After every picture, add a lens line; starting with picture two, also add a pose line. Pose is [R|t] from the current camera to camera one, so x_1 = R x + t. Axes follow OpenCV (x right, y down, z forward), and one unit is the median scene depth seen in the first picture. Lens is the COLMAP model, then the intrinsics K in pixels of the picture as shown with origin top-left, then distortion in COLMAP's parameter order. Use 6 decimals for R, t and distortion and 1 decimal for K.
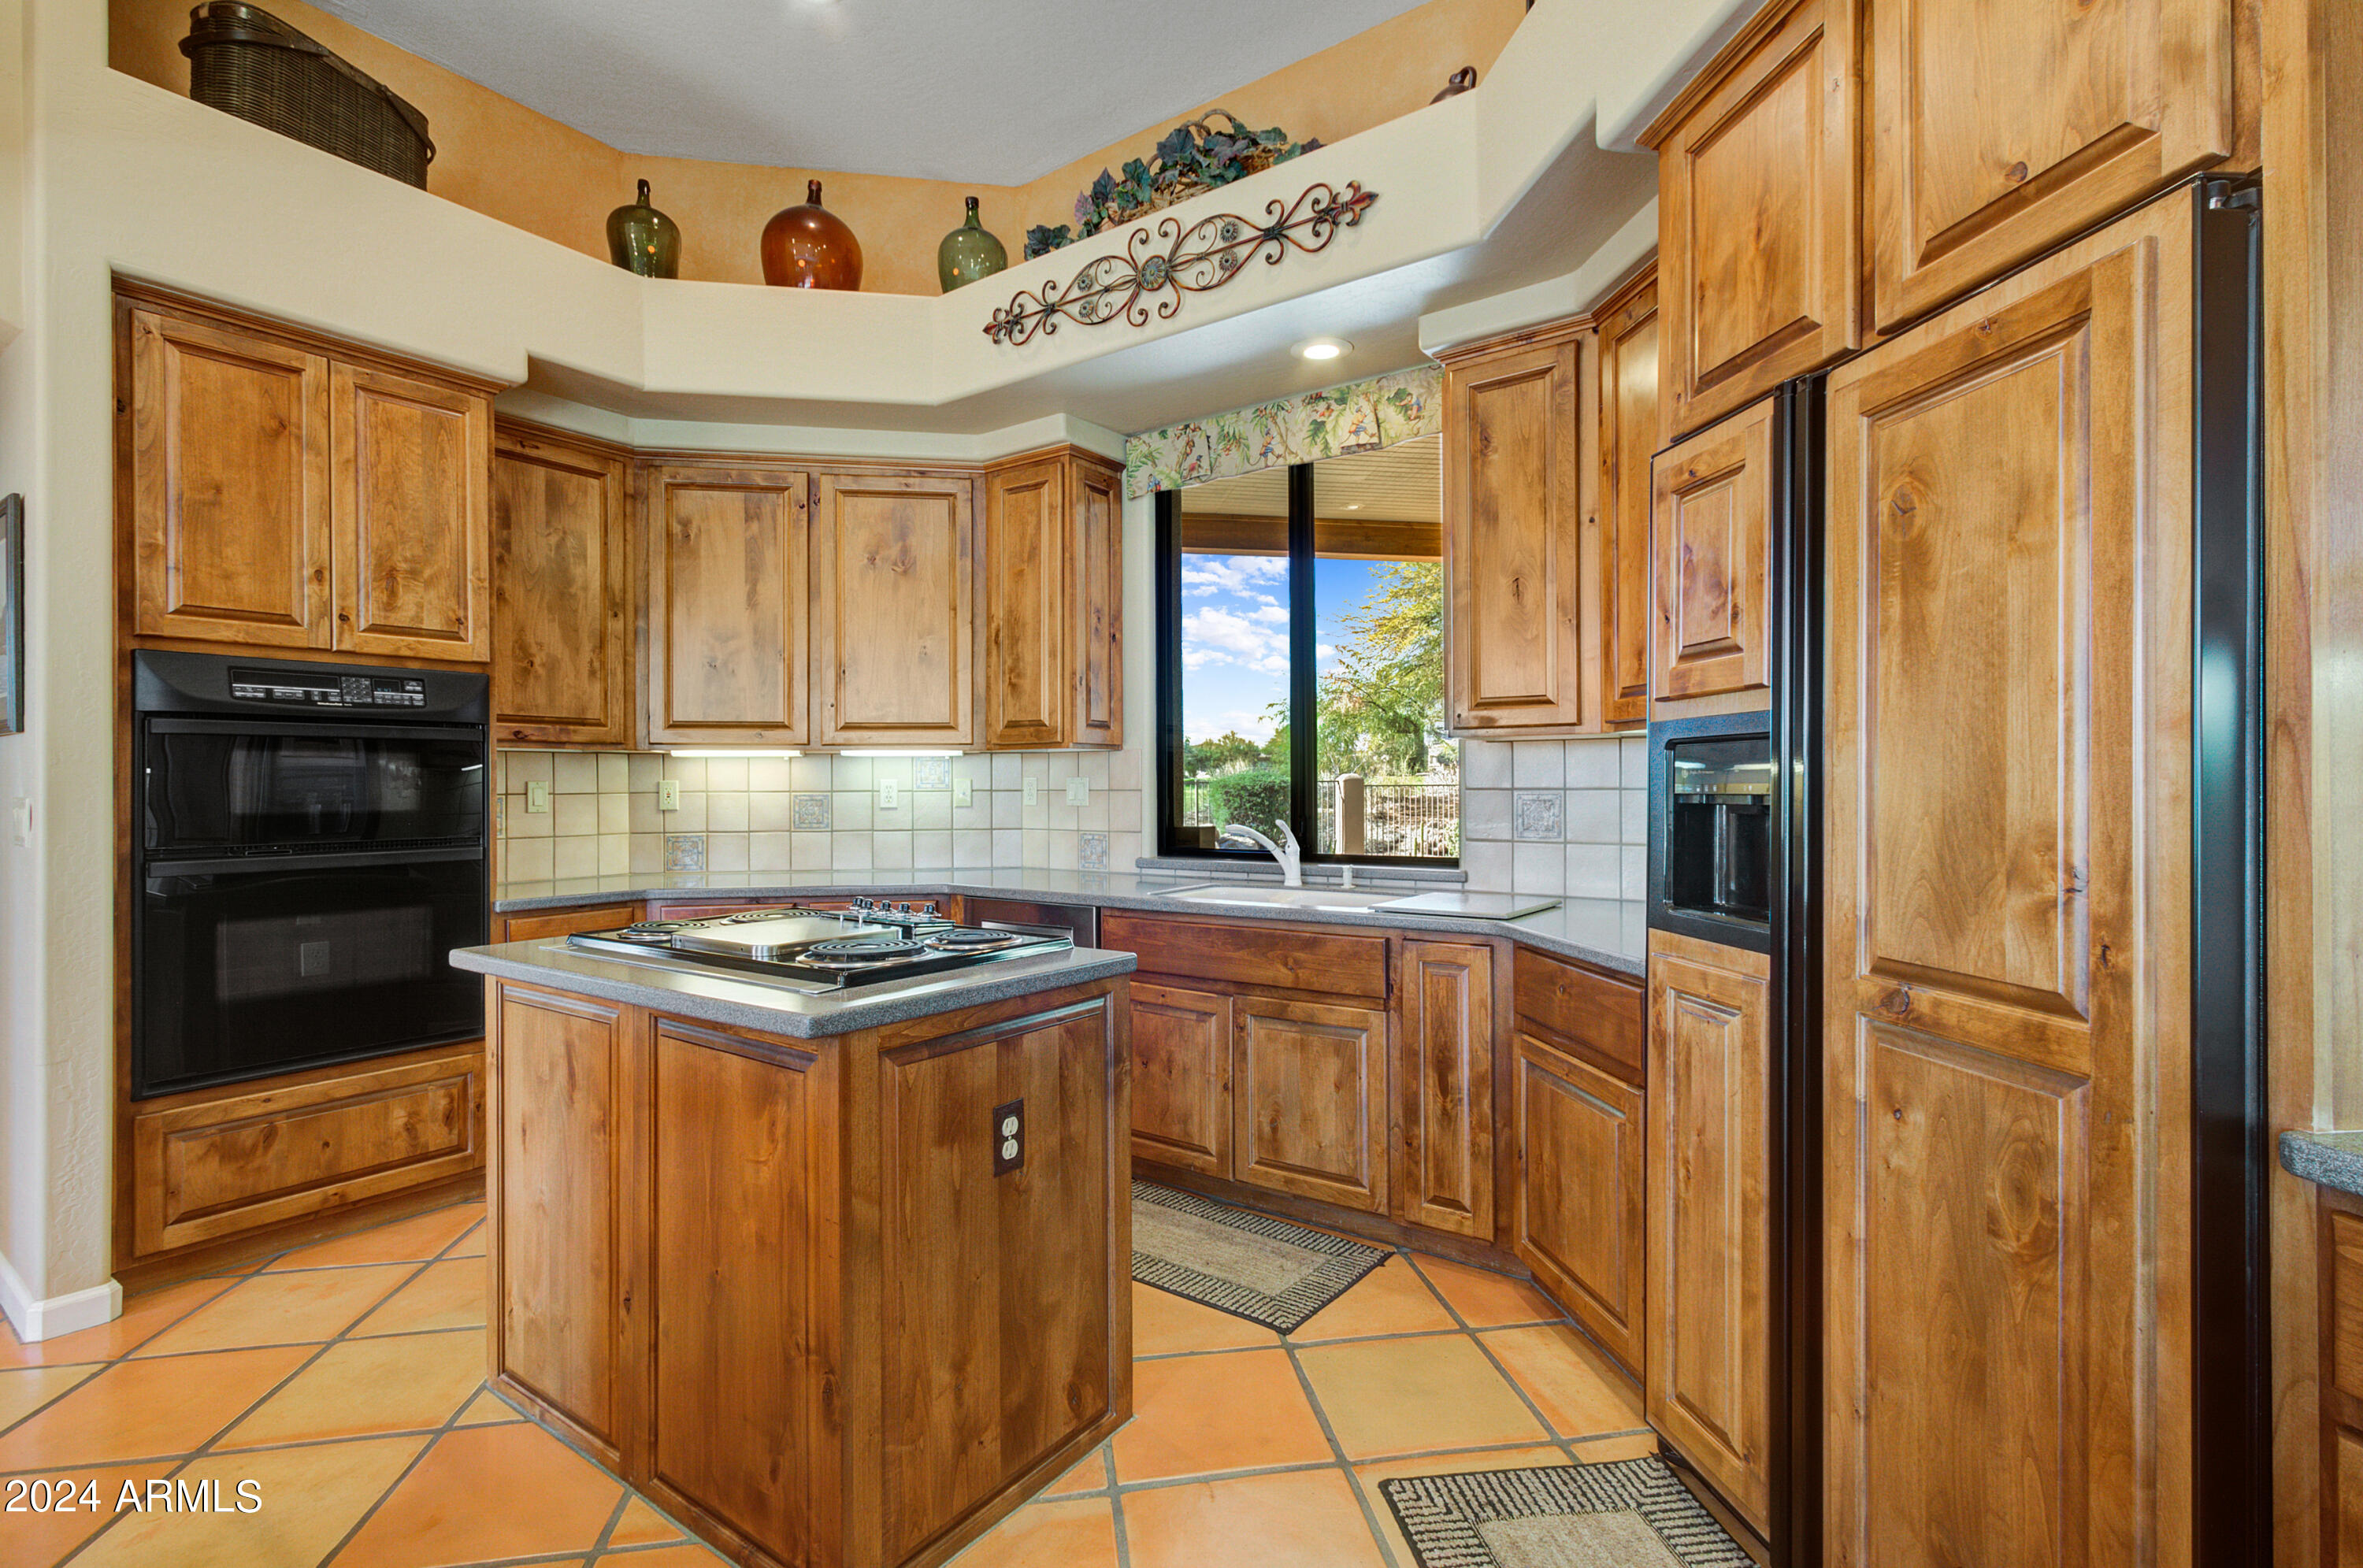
lens RADIAL K [[1080.6, 0, 1191.3], [0, 1080.6, 779.8], [0, 0, 1]] dist [-0.003550, 0.003002]
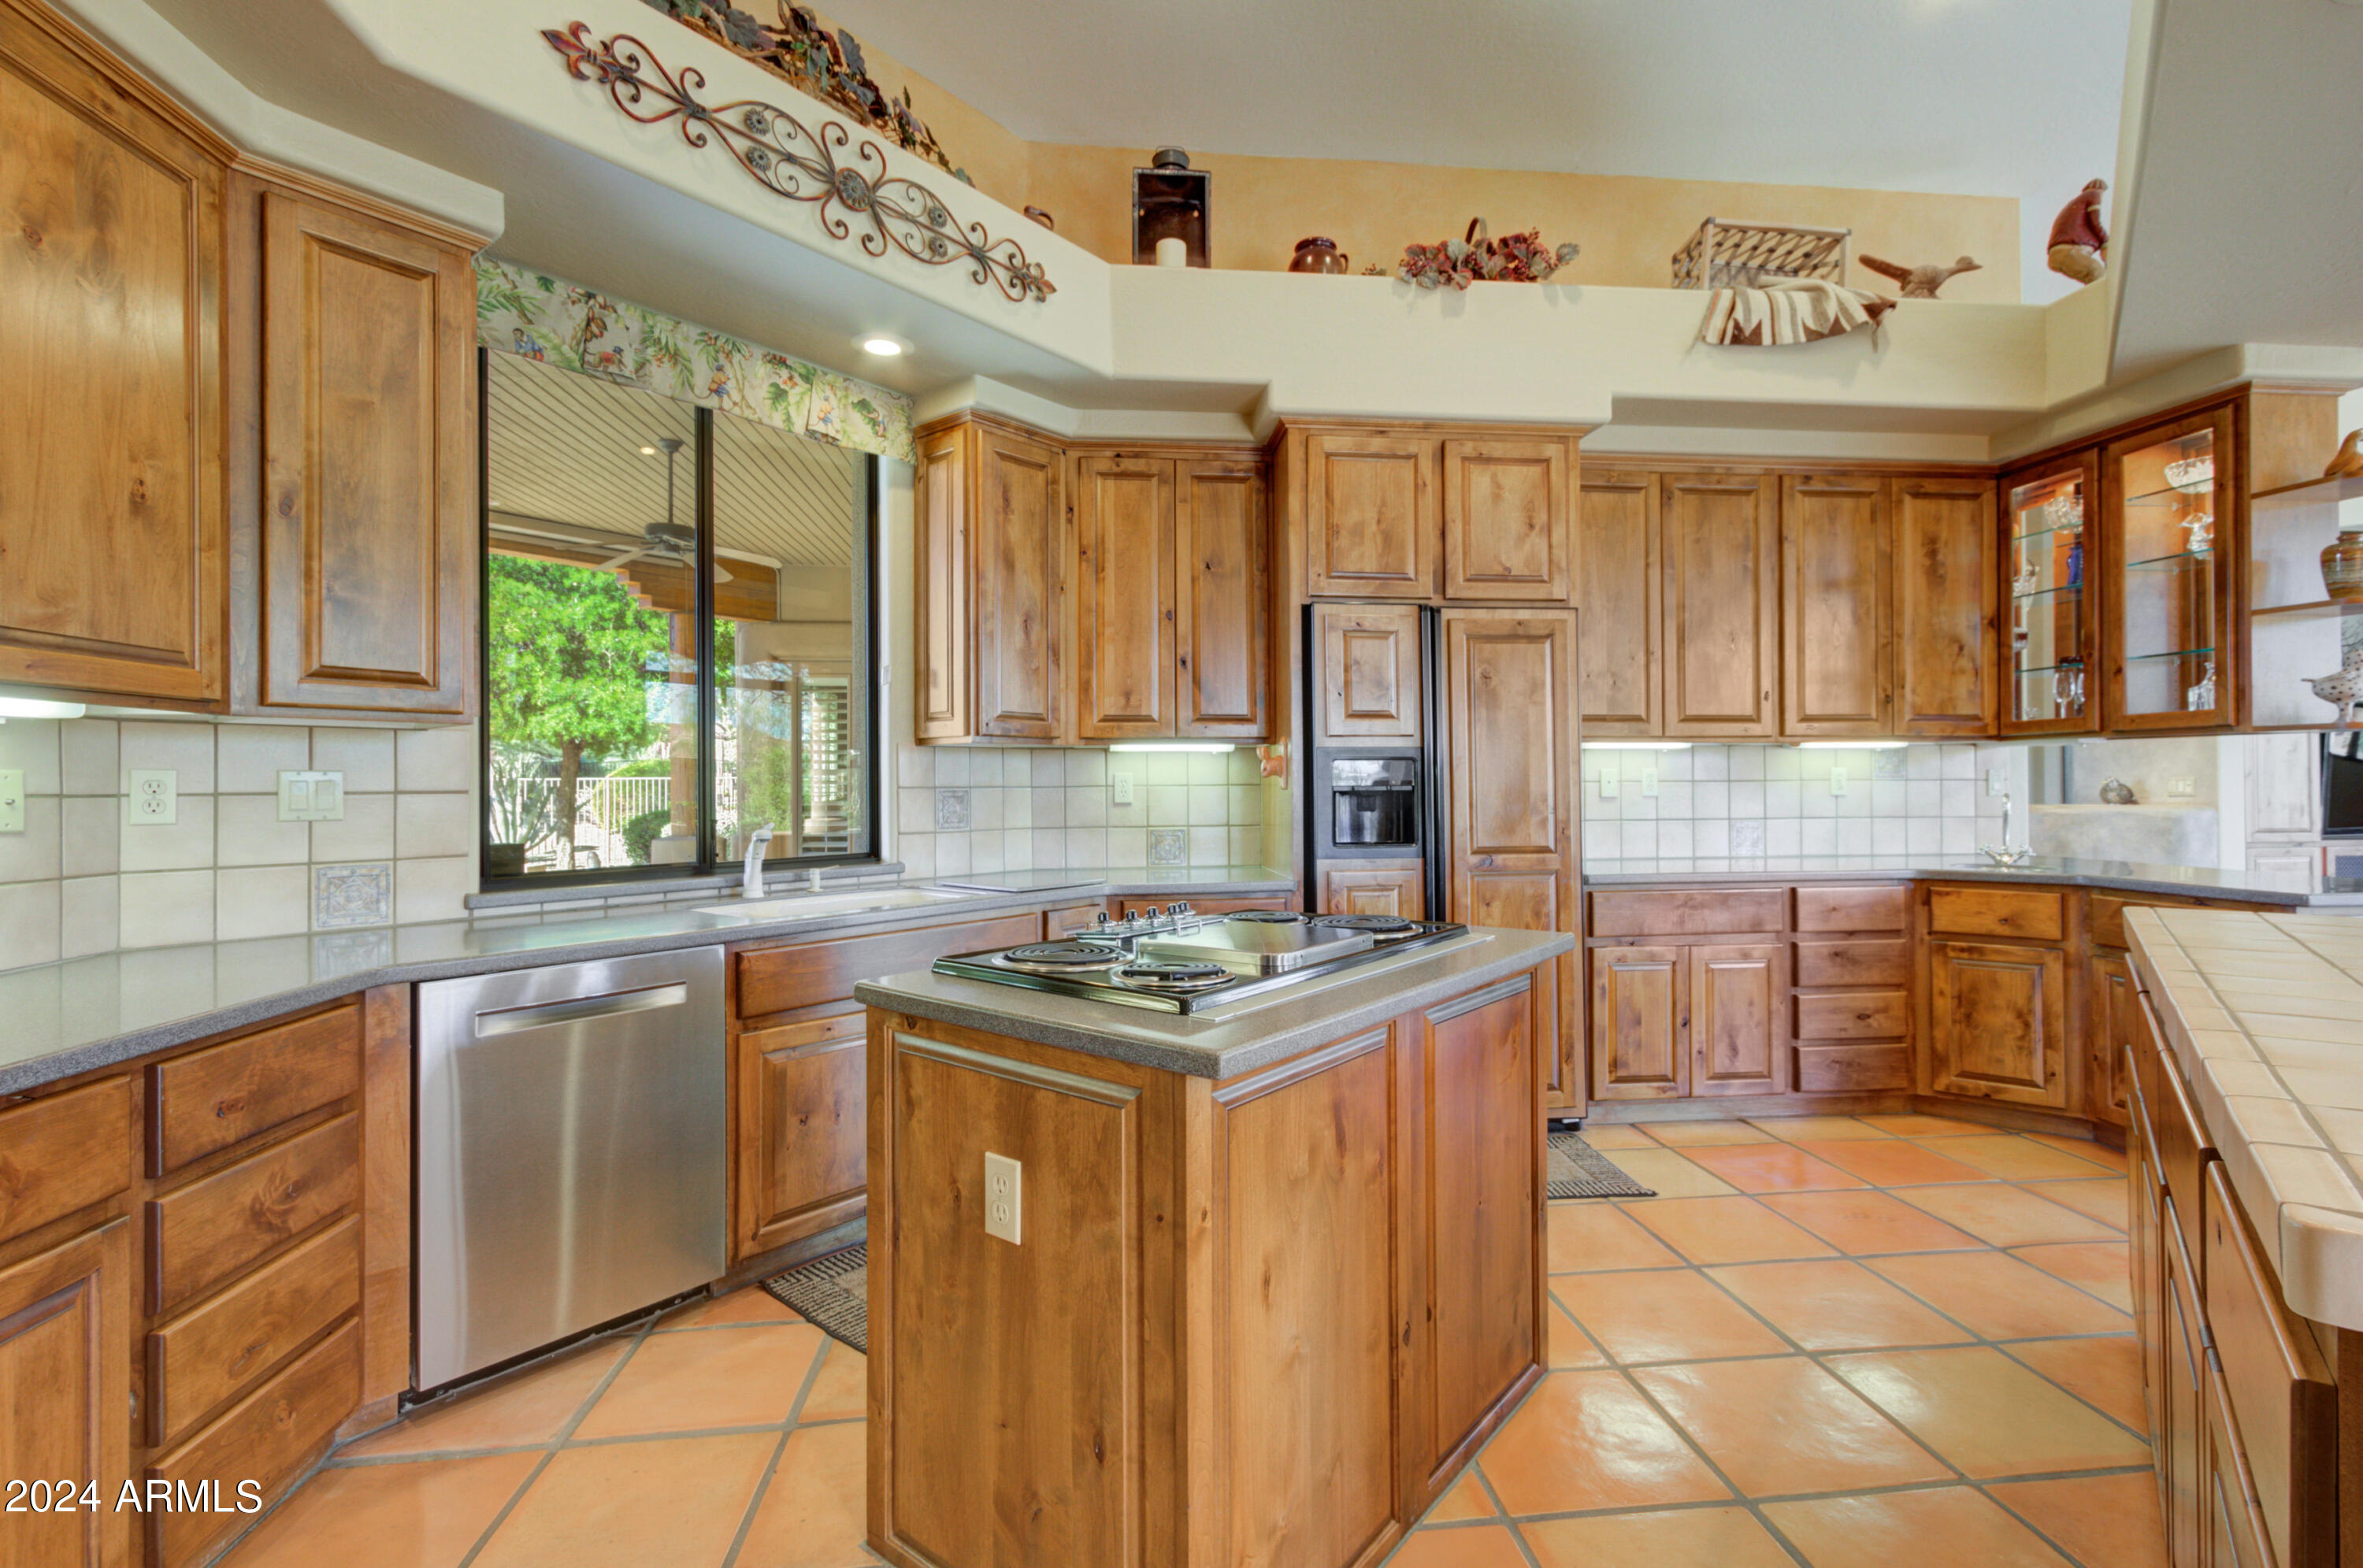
lens RADIAL K [[1080.6, 0, 1188.6], [0, 1080.6, 782.7], [0, 0, 1]] dist [-0.003550, 0.003002]
pose [[0.051652, 0.007353, 0.998638, -0.823447], [0.001902, 0.999970, -0.007461, 0.011633], [-0.998663, 0.002285, 0.051636, 0.643980]]
